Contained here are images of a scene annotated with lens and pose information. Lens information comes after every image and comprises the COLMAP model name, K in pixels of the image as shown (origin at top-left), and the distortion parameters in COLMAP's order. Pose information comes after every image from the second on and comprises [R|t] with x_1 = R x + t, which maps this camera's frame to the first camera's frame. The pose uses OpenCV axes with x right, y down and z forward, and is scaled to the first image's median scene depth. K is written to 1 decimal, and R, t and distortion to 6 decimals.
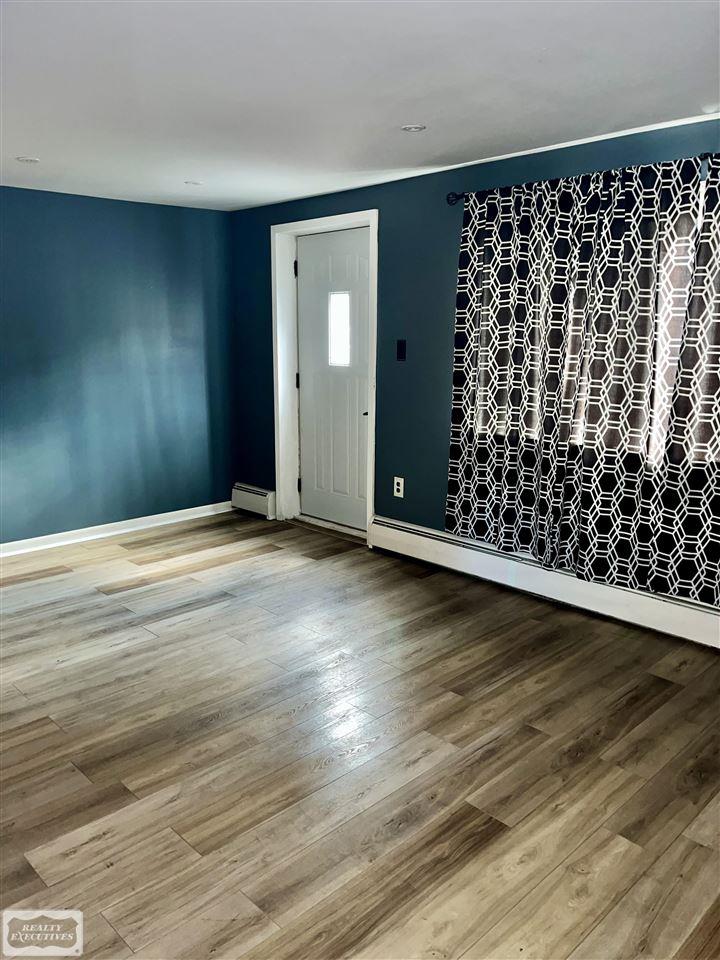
lens RADIAL K [[733.5, 0, 360.9], [0, 733.5, 475.0], [0, 0, 1]] dist [0.006887, -0.002840]
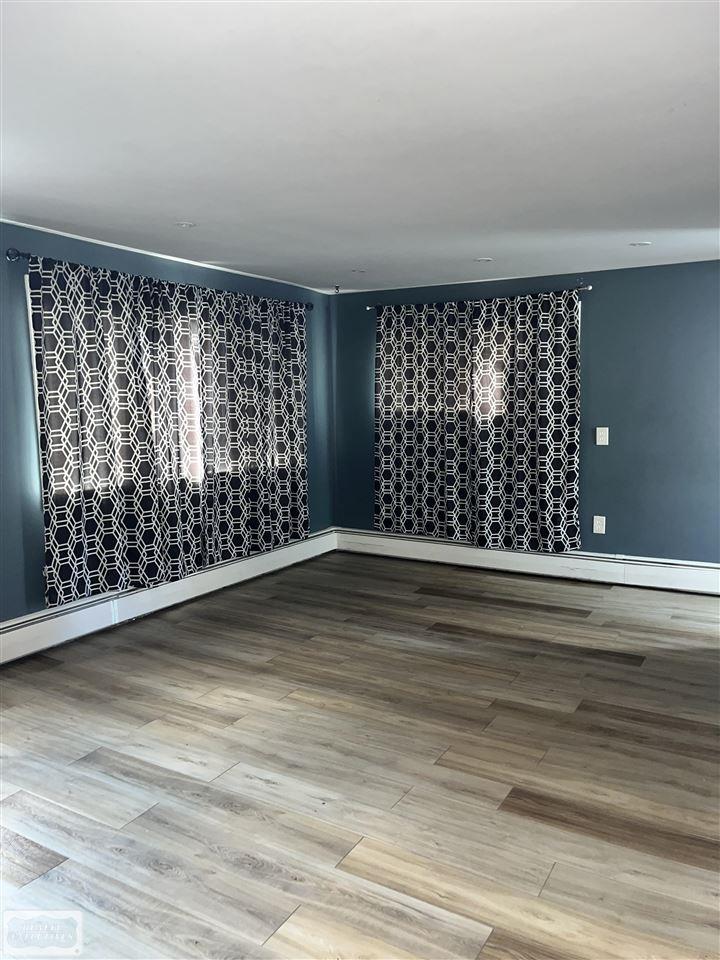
lens RADIAL K [[733.5, 0, 361.7], [0, 733.5, 483.7], [0, 0, 1]] dist [0.006887, -0.002840]
pose [[-0.253121, -0.123893, 0.959469, -1.114936], [0.204631, 0.962470, 0.178265, -0.209145], [-0.945545, 0.241460, -0.218269, 1.023737]]
